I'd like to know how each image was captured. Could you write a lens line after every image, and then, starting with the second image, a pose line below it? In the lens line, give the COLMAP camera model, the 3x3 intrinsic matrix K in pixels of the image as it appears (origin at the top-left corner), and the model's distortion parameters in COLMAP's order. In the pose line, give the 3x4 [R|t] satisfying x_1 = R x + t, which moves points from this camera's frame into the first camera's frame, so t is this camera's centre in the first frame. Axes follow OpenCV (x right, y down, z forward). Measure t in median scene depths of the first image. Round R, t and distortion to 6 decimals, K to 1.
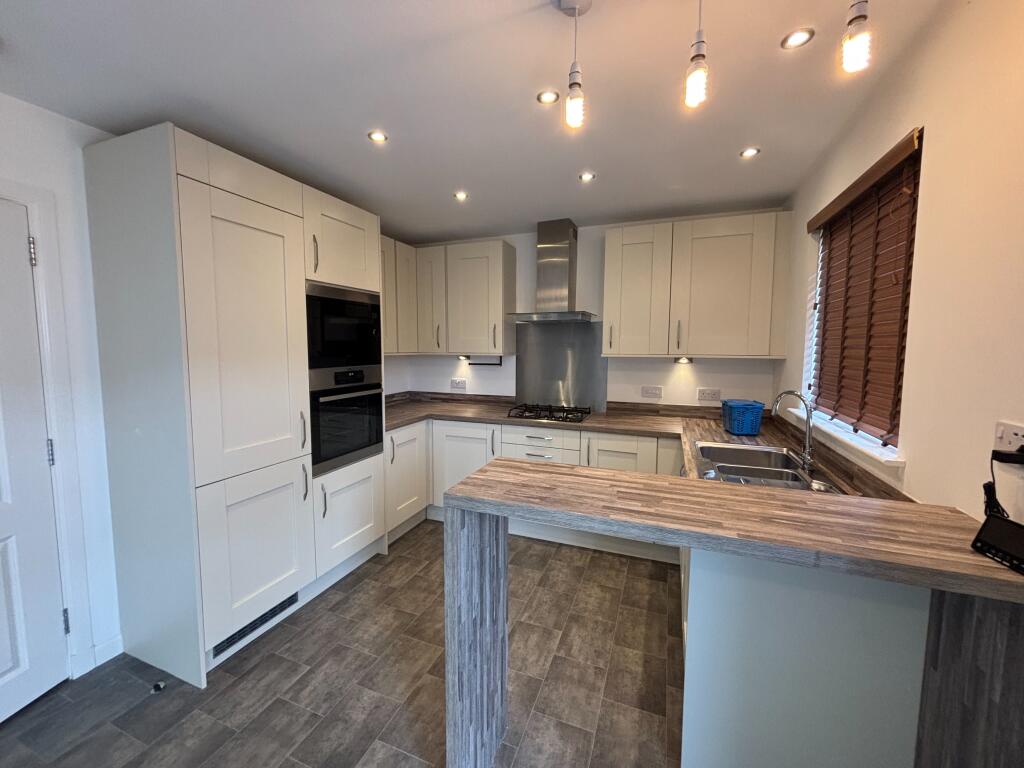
lens RADIAL K [[413.3, 0, 502.1], [0, 413.3, 382.2], [0, 0, 1]] dist [0.000610, 0.000277]
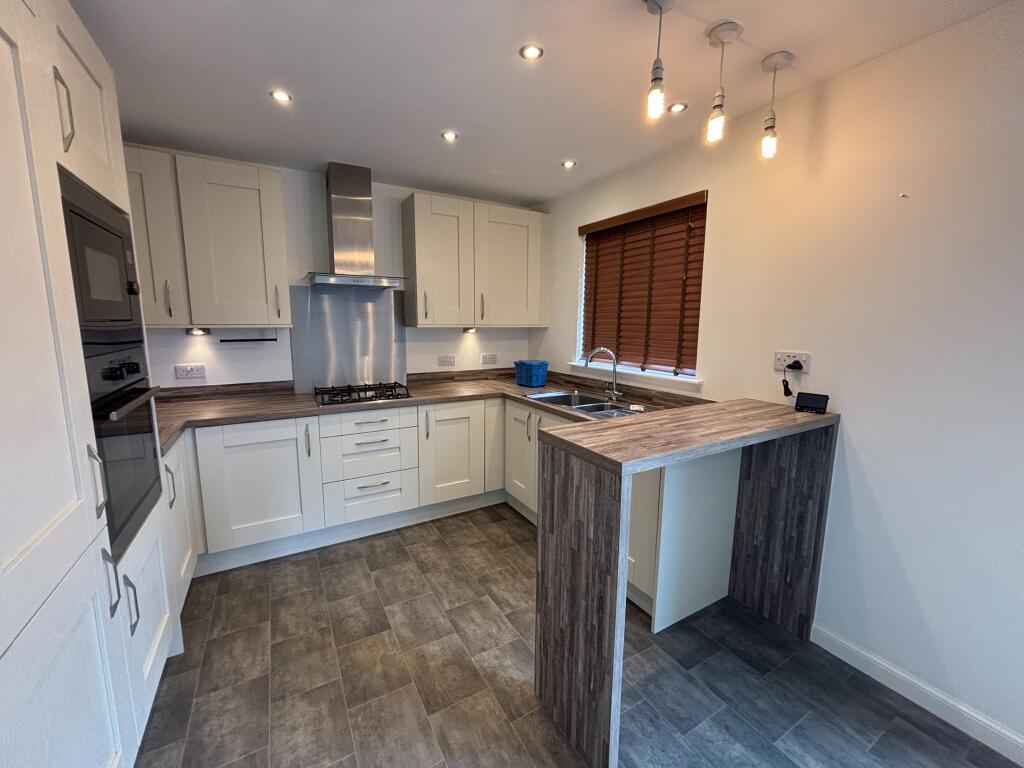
lens RADIAL K [[413.3, 0, 502.1], [0, 413.3, 382.2], [0, 0, 1]] dist [0.000610, 0.000277]
pose [[0.621494, -0.113731, 0.775119, -0.439880], [0.065235, 0.993483, 0.093465, -0.012870], [-0.780698, -0.007523, 0.624863, 0.257897]]
